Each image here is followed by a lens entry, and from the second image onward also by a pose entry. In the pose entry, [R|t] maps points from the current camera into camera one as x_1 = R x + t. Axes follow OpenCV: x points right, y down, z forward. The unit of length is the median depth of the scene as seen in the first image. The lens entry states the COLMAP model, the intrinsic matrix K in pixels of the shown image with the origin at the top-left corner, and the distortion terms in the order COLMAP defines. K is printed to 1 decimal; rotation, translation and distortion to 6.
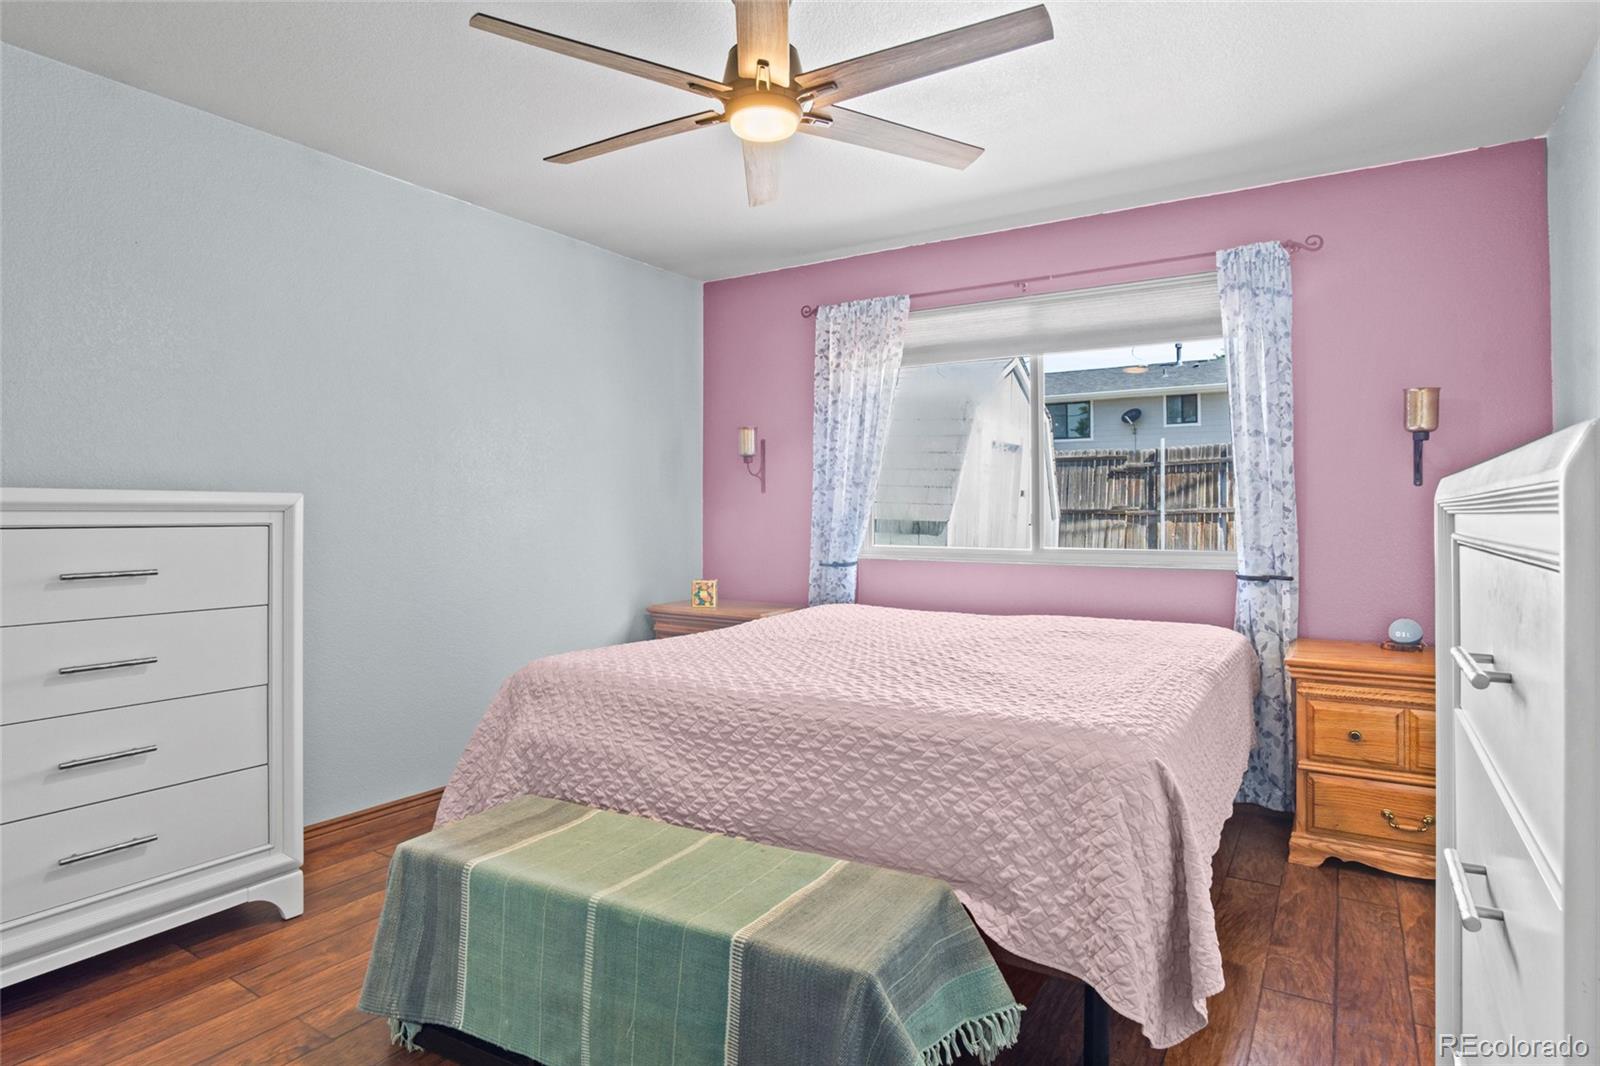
lens RADIAL K [[871.2, 0, 791.6], [0, 871.2, 513.8], [0, 0, 1]] dist [-0.032612, 0.008047]
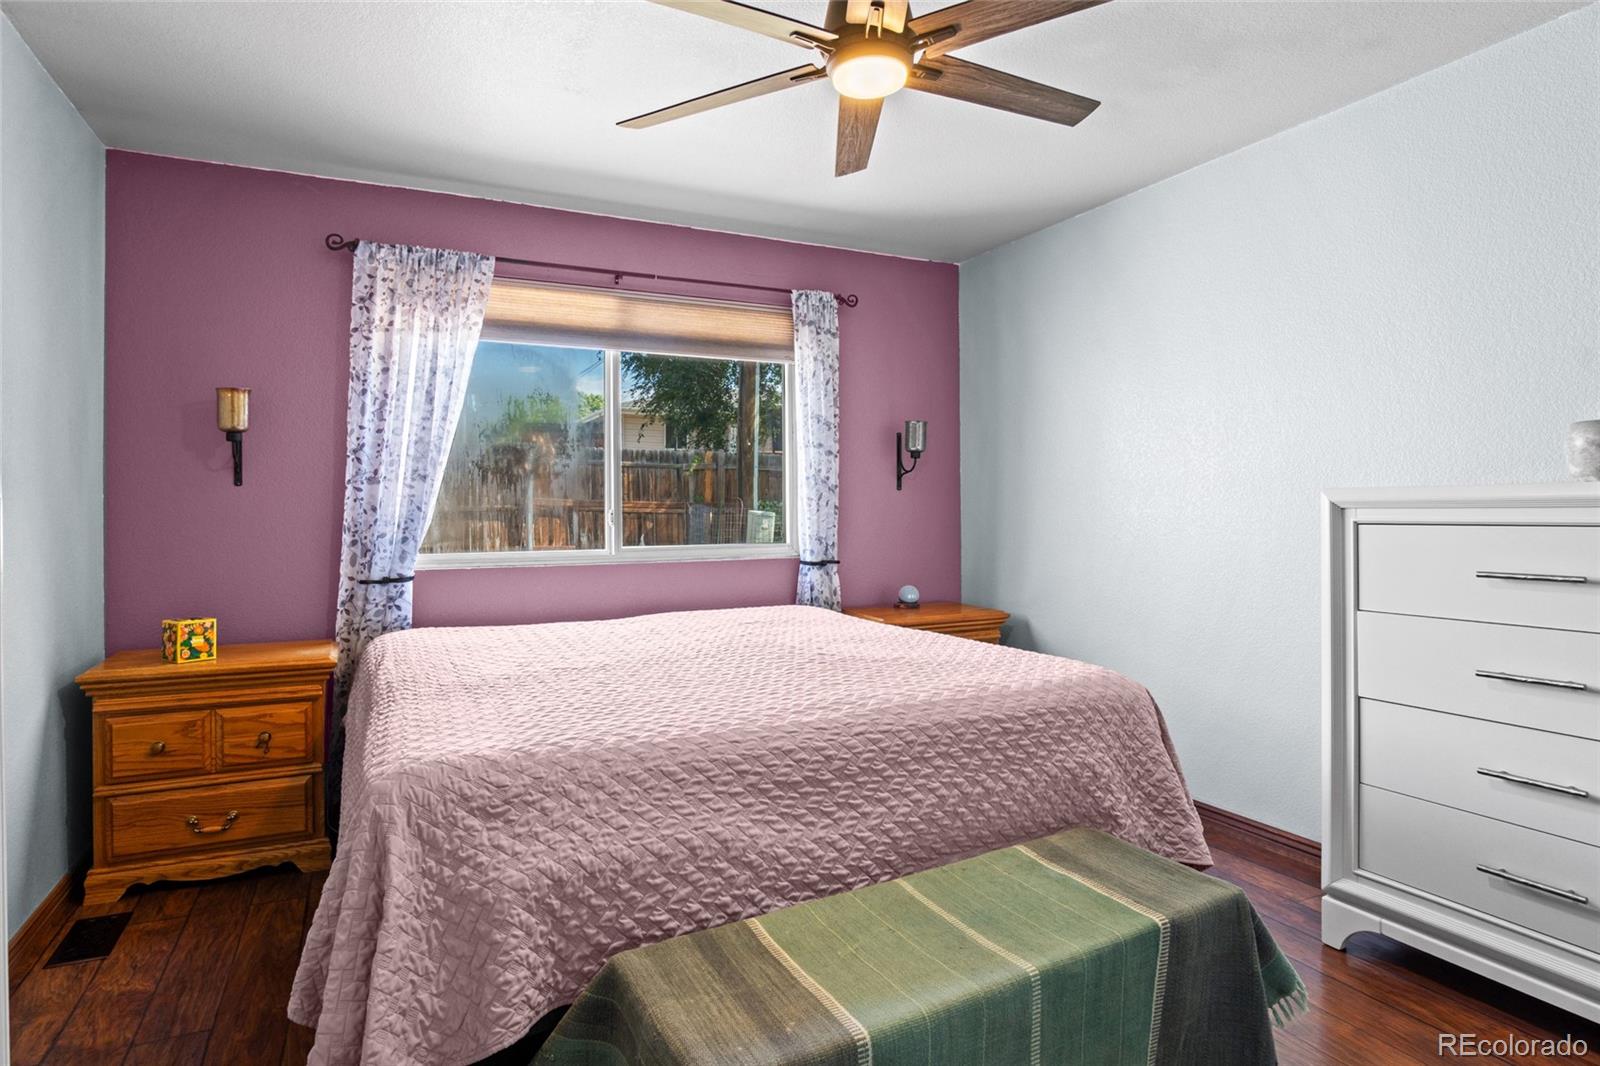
lens RADIAL K [[868.1, 0, 780.0], [0, 868.1, 517.4], [0, 0, 1]] dist [-0.031095, 0.000152]
pose [[0.529365, -0.011741, 0.848313, -0.530911], [0.007994, 0.999929, 0.008851, -0.002079], [-0.848357, 0.002096, 0.529421, 0.384049]]
